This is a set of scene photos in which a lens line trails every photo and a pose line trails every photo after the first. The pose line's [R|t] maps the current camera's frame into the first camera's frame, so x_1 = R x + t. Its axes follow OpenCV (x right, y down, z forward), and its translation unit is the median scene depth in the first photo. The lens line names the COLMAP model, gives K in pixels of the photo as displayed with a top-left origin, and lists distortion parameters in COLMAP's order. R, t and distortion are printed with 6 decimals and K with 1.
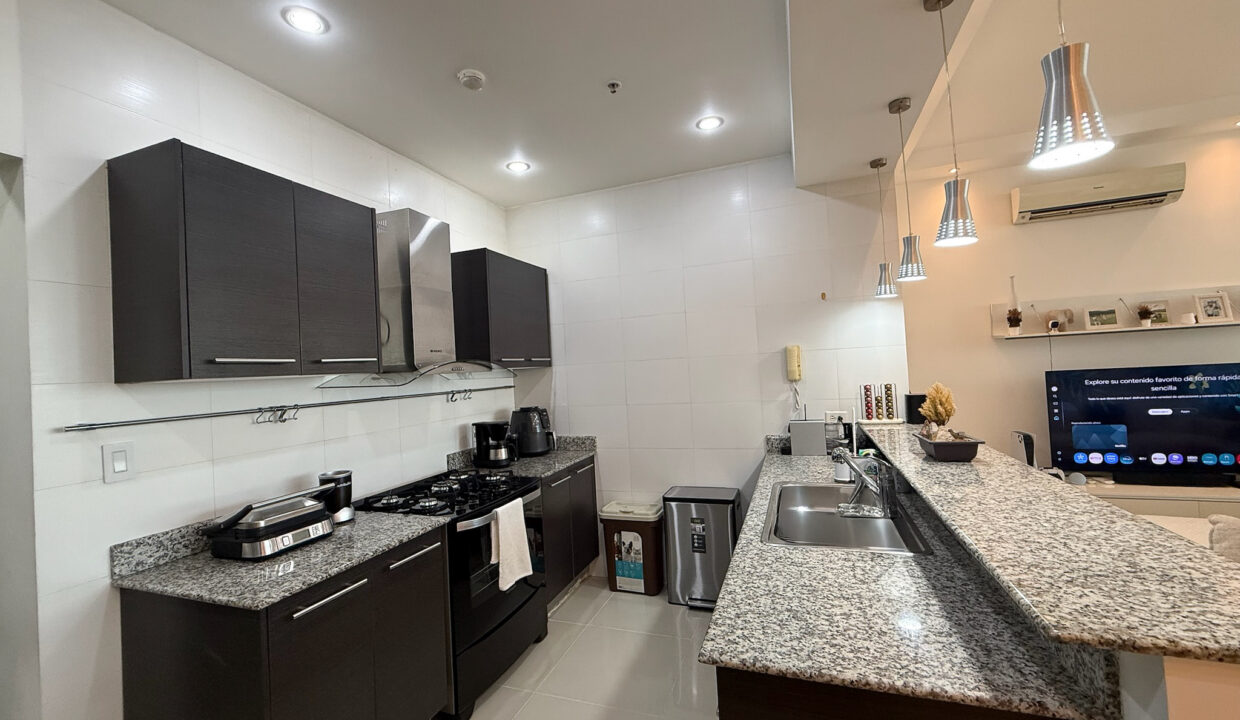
lens RADIAL K [[490.2, 0, 623.6], [0, 490.2, 359.5], [0, 0, 1]] dist [-0.003352, 0.000753]
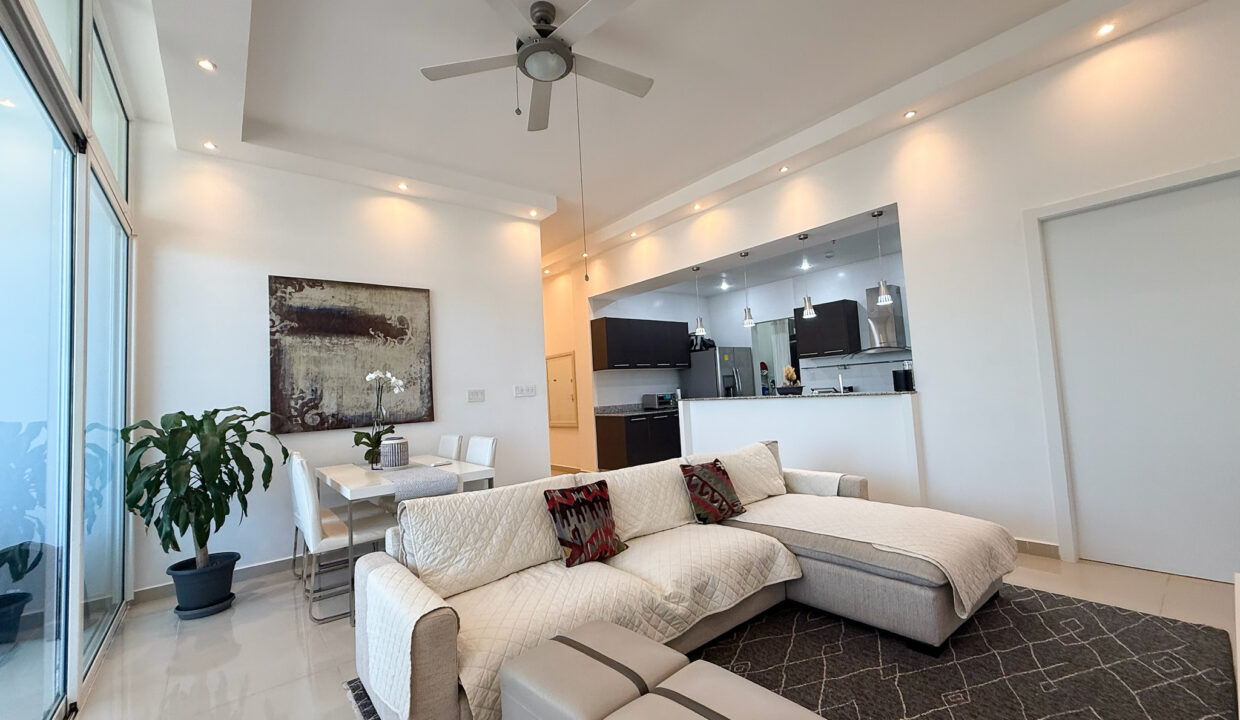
lens RADIAL K [[490.2, 0, 618.9], [0, 490.2, 360.5], [0, 0, 1]] dist [-0.003352, 0.000753]
pose [[-0.505571, 0.028835, -0.862303, 1.641789], [0.099339, 0.994740, -0.024980, -0.000017], [0.857047, -0.098289, -0.505776, 0.765173]]
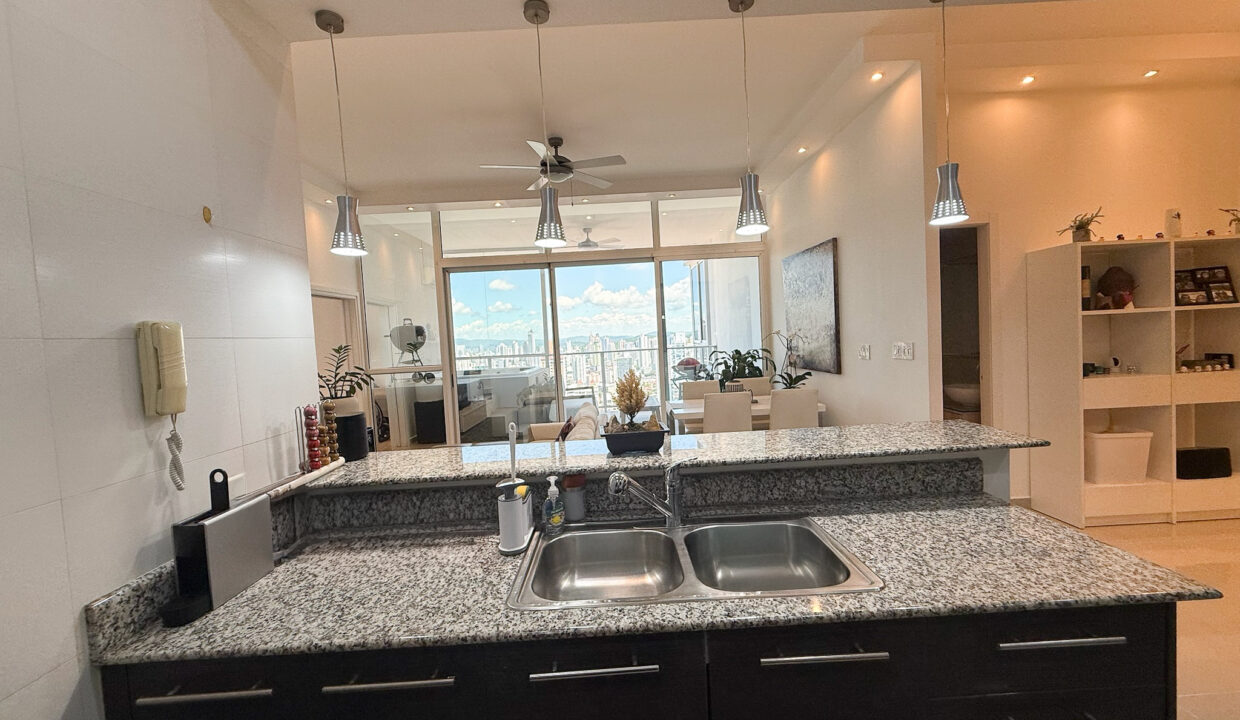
lens RADIAL K [[490.2, 0, 613.8], [0, 490.2, 360.6], [0, 0, 1]] dist [-0.003352, 0.000753]
pose [[-0.347499, 0.028191, 0.937256, -0.098554], [0.055136, 0.998433, -0.009589, 0.019209], [-0.936058, 0.048345, -0.348509, 0.671987]]
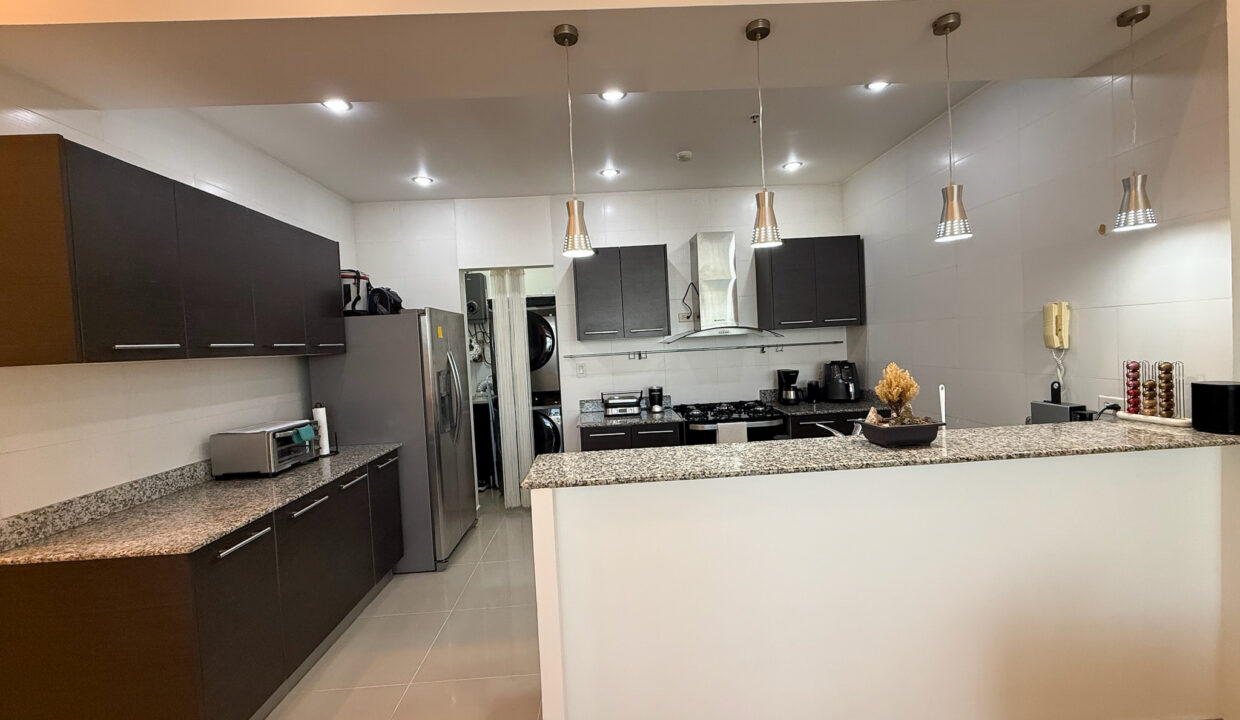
lens RADIAL K [[490.2, 0, 615.2], [0, 490.2, 359.3], [0, 0, 1]] dist [-0.003352, 0.000753]
pose [[0.369692, 0.065923, -0.926813, 0.657069], [0.049249, 0.994687, 0.090396, -0.035786], [0.927848, -0.079063, 0.364481, 0.084183]]
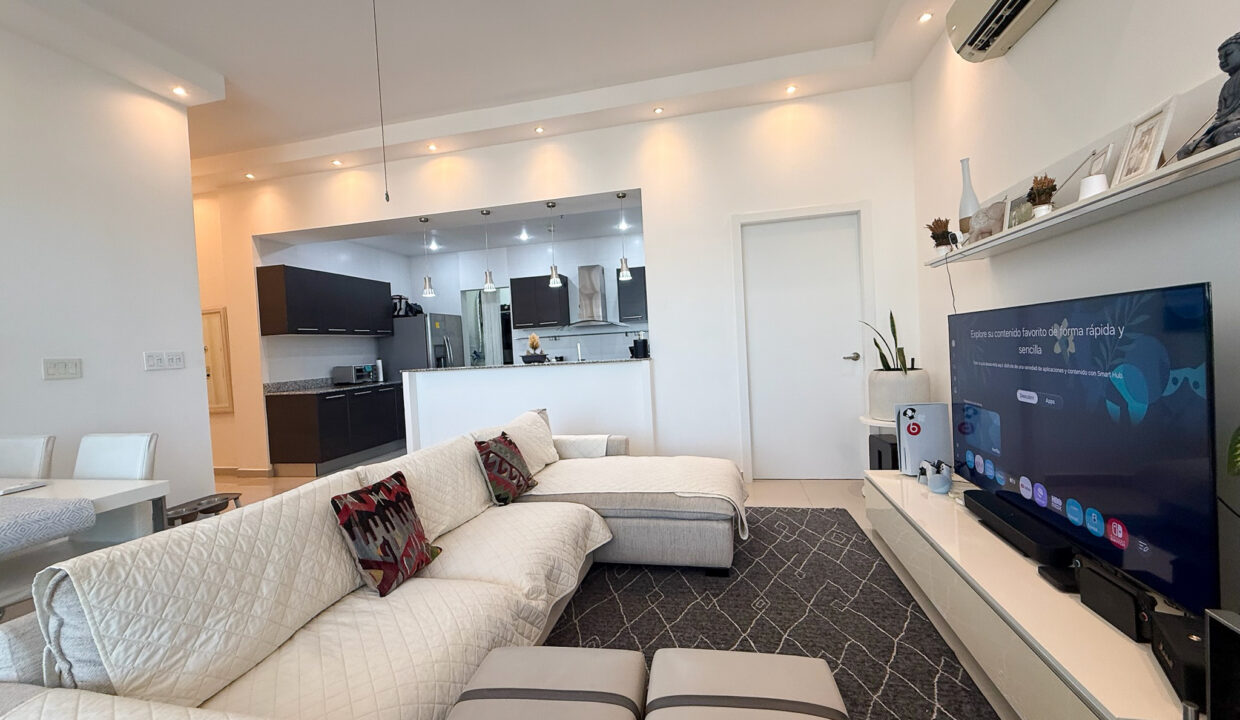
lens RADIAL K [[490.2, 0, 619.1], [0, 490.2, 360.0], [0, 0, 1]] dist [-0.003352, 0.000753]
pose [[0.134061, 0.074729, -0.988151, 1.601927], [0.065027, 0.994340, 0.084019, 0.000913], [0.988837, -0.075520, 0.128443, 0.551928]]
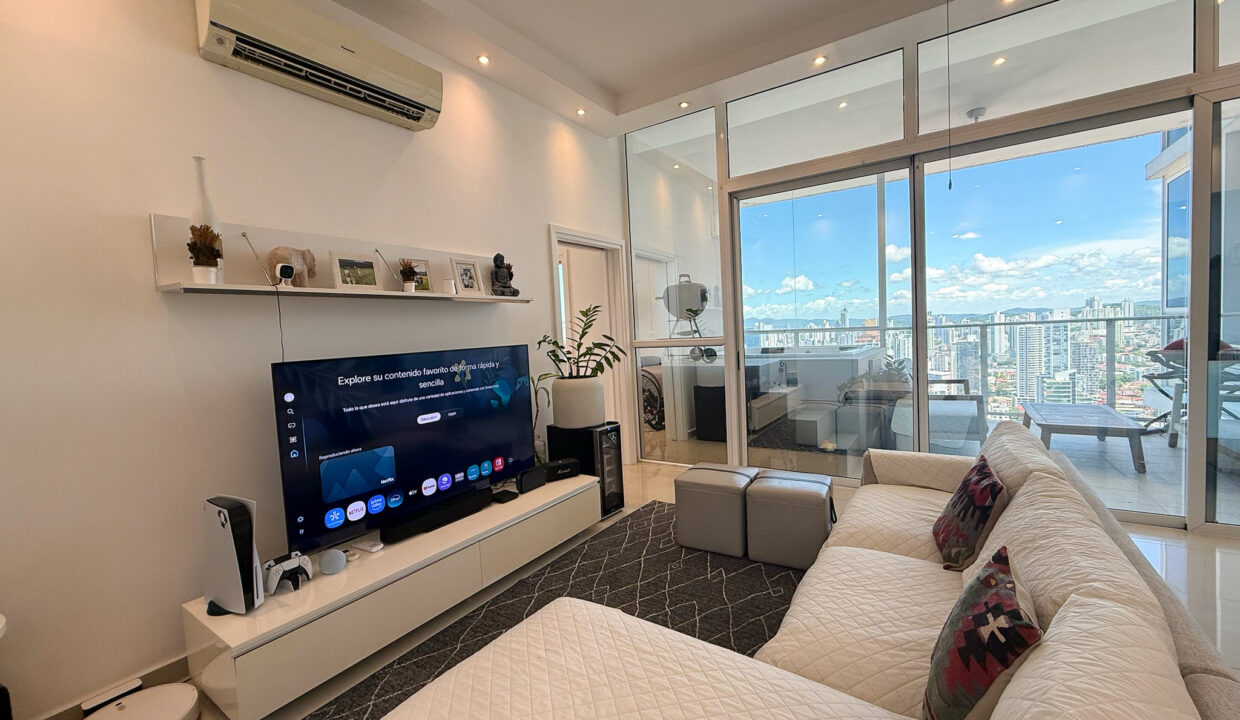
lens RADIAL K [[490.2, 0, 617.4], [0, 490.2, 359.9], [0, 0, 1]] dist [-0.003352, 0.000753]
pose [[0.241292, -0.012074, 0.970377, 0.519423], [0.019917, 0.999774, 0.007487, 0.026619], [-0.970248, 0.017520, 0.241478, 0.603172]]
